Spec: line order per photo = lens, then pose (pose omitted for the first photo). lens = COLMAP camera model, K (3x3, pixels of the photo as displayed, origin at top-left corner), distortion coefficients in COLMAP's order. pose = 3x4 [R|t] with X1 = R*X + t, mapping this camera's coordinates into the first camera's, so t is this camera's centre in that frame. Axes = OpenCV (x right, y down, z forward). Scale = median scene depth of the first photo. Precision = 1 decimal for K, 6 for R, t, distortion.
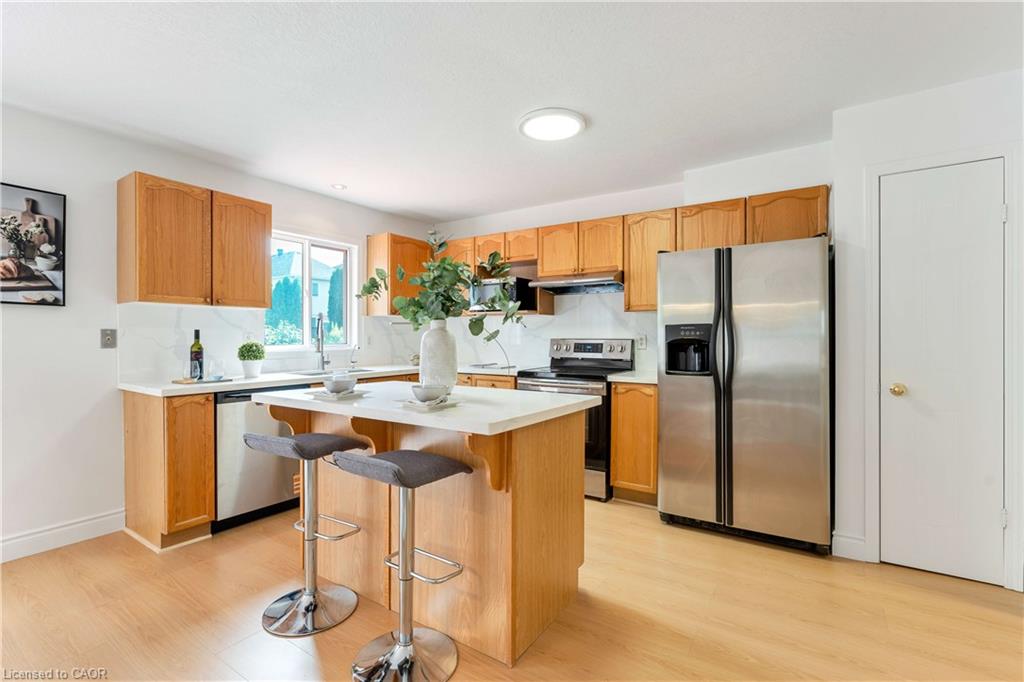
lens RADIAL K [[459.2, 0, 512.0], [0, 459.2, 341.0], [0, 0, 1]] dist [-0.002114, -0.000025]
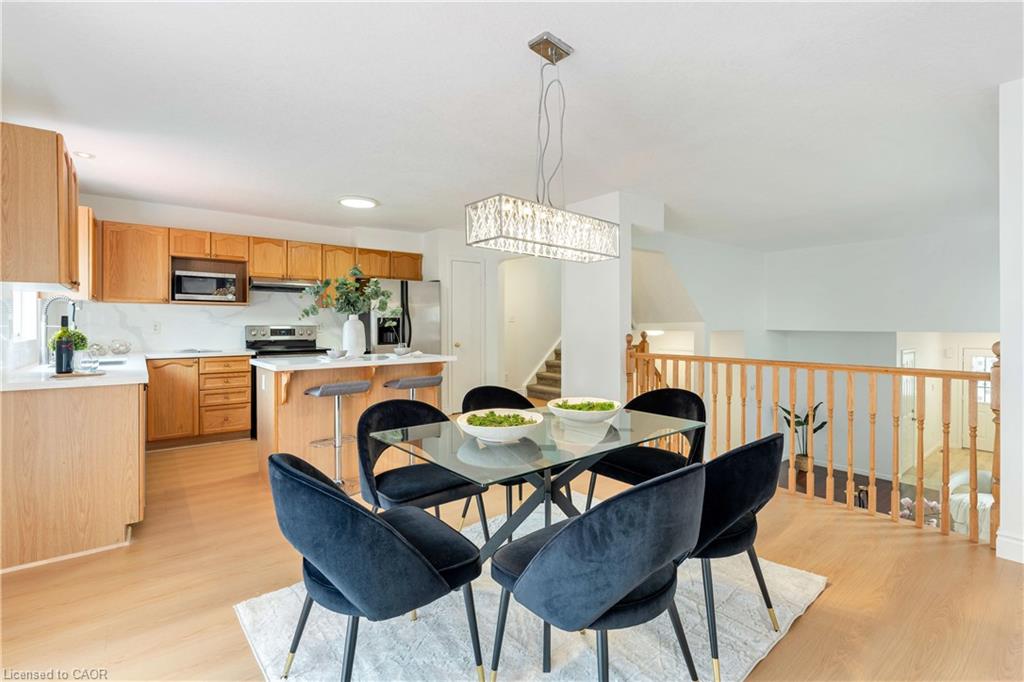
lens RADIAL K [[469.2, 0, 511.2], [0, 469.2, 327.2], [0, 0, 1]] dist [-0.001229, 0.000439]
pose [[0.302447, -0.006019, 0.953147, -1.293149], [0.008638, 0.999956, 0.003574, 0.001227], [-0.953127, 0.007152, 0.302486, -0.075607]]
